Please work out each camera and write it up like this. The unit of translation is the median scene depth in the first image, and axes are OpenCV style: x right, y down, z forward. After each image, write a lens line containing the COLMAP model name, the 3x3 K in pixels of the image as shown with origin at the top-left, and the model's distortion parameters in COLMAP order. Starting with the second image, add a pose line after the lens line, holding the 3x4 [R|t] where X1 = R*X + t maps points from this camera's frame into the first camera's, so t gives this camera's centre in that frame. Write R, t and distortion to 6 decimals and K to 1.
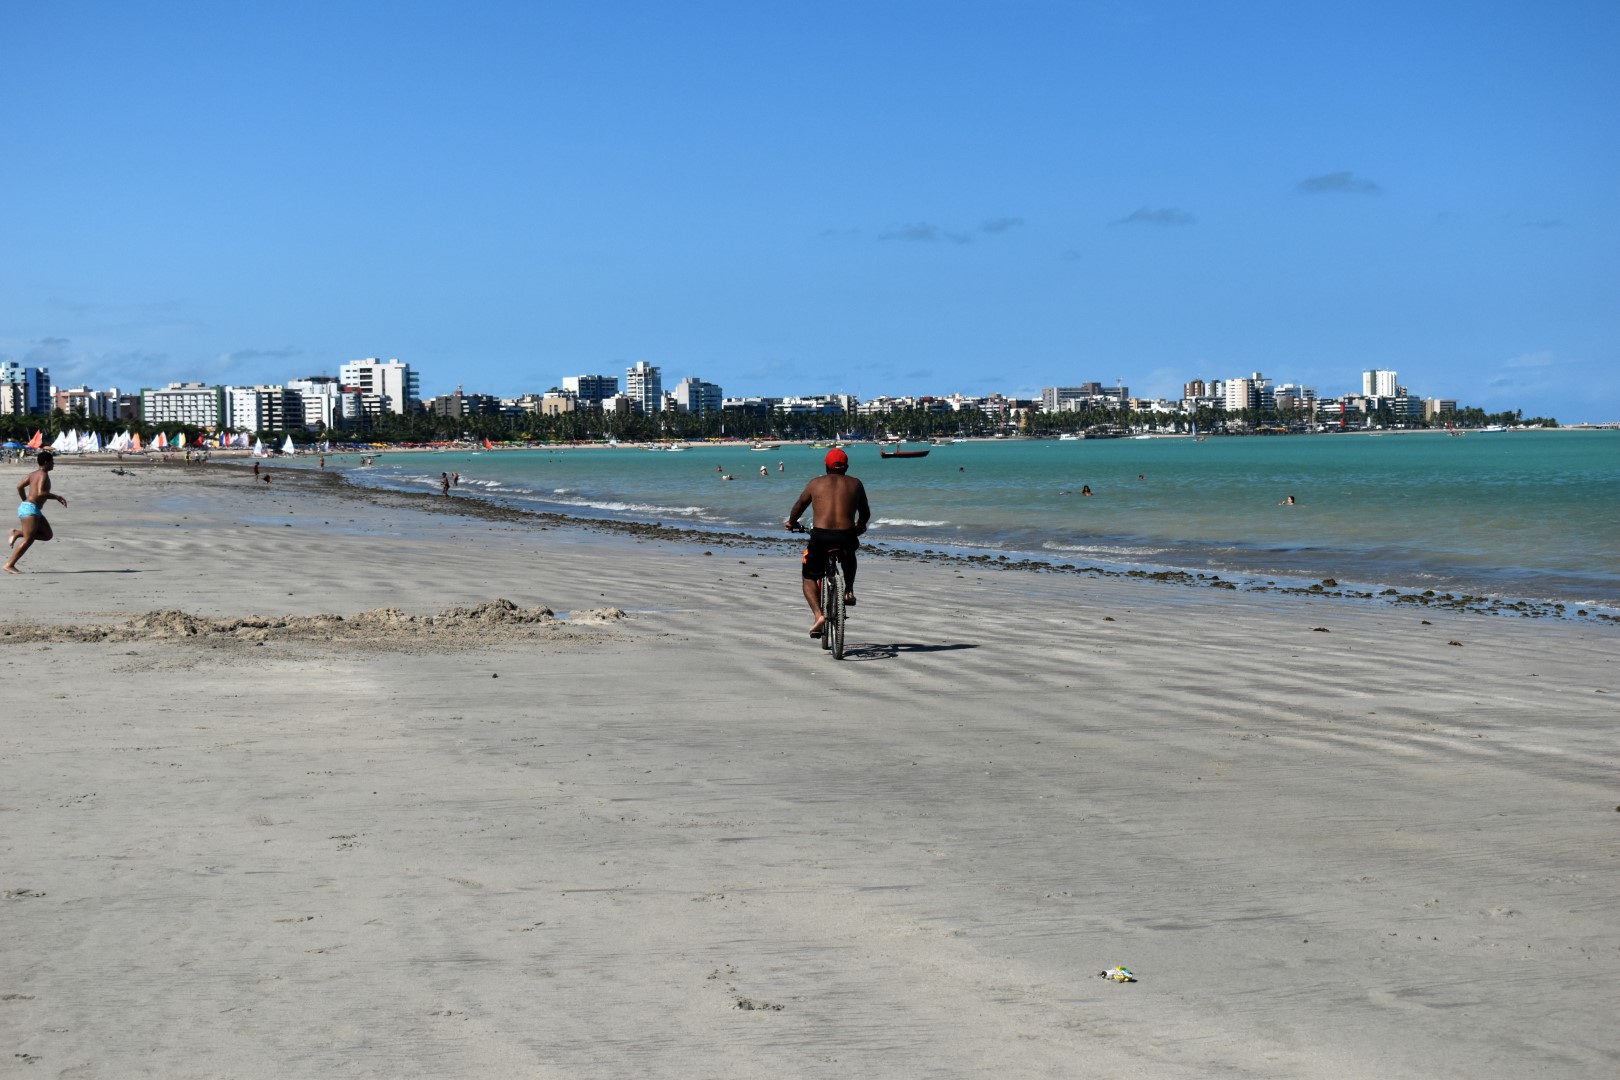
lens RADIAL K [[2552.0, 0, 808.8], [0, 2552.0, 540.3], [0, 0, 1]] dist [-0.014063, 0.000000]
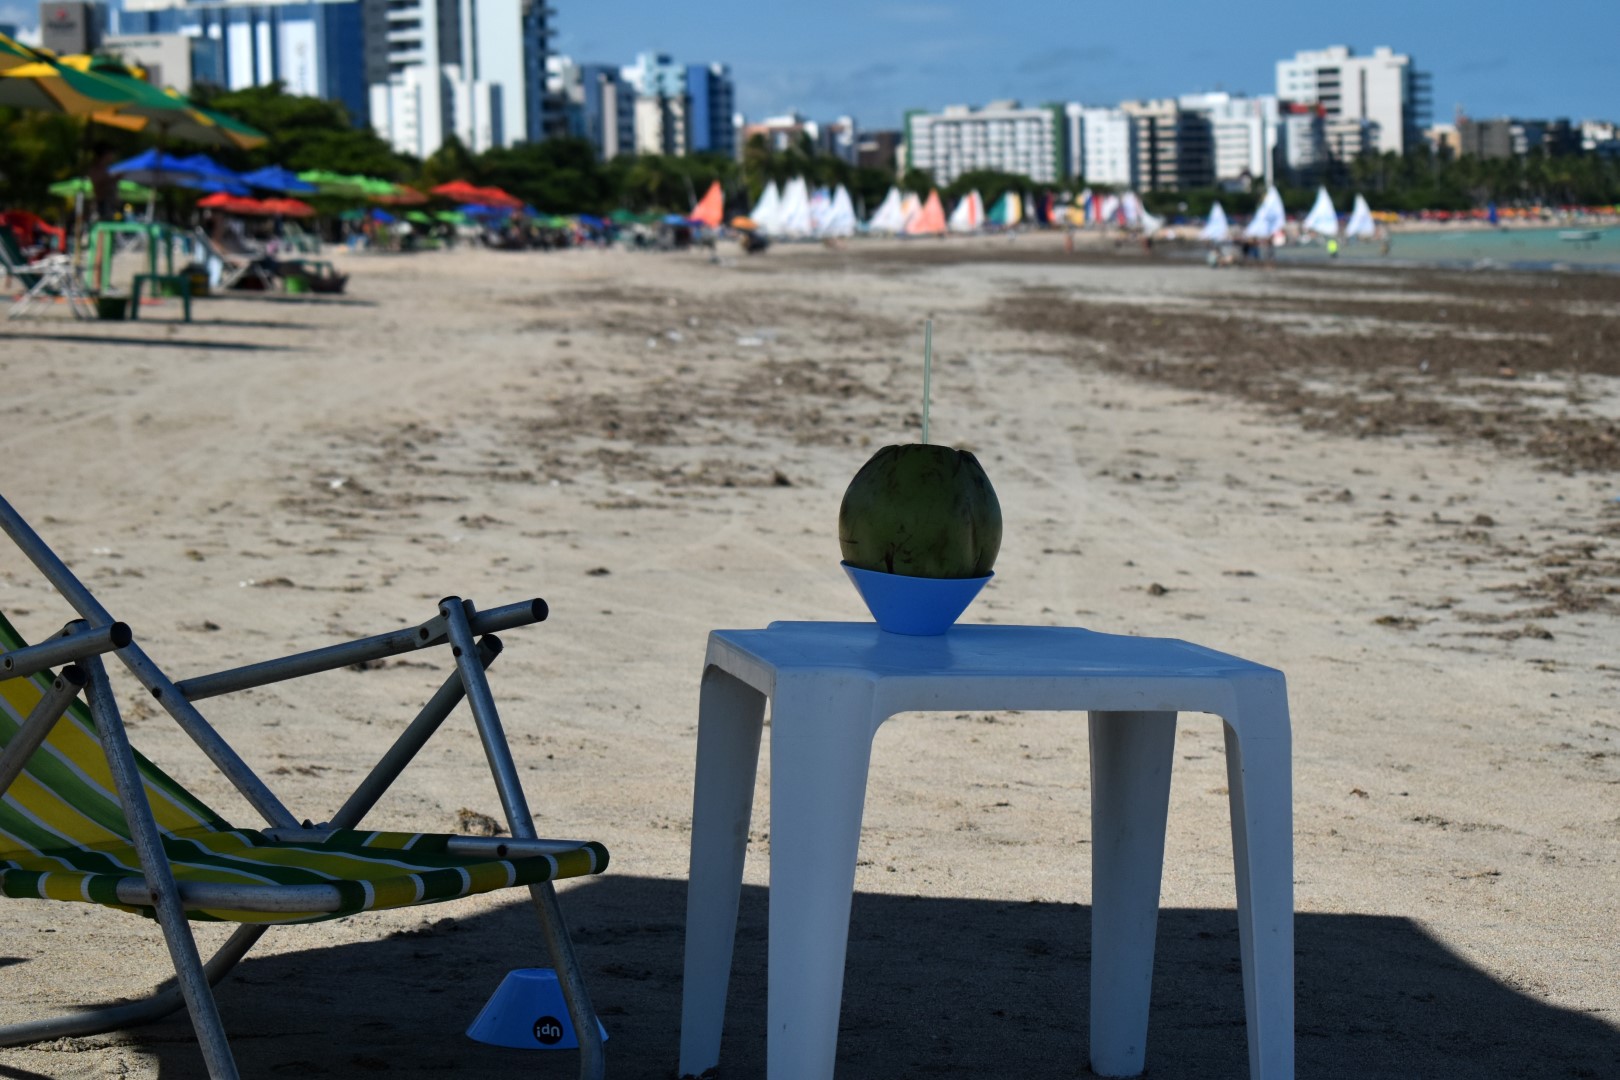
lens RADIAL K [[3660.1, 0, 810.2], [0, 3660.1, 539.9], [0, 0, 1]] dist [-0.019133, 0.000000]
pose [[0.965003, 0.009846, -0.262054, -0.083902], [0.002763, 0.998858, 0.047706, -0.008781], [0.262224, -0.046760, 0.963873, 0.274369]]
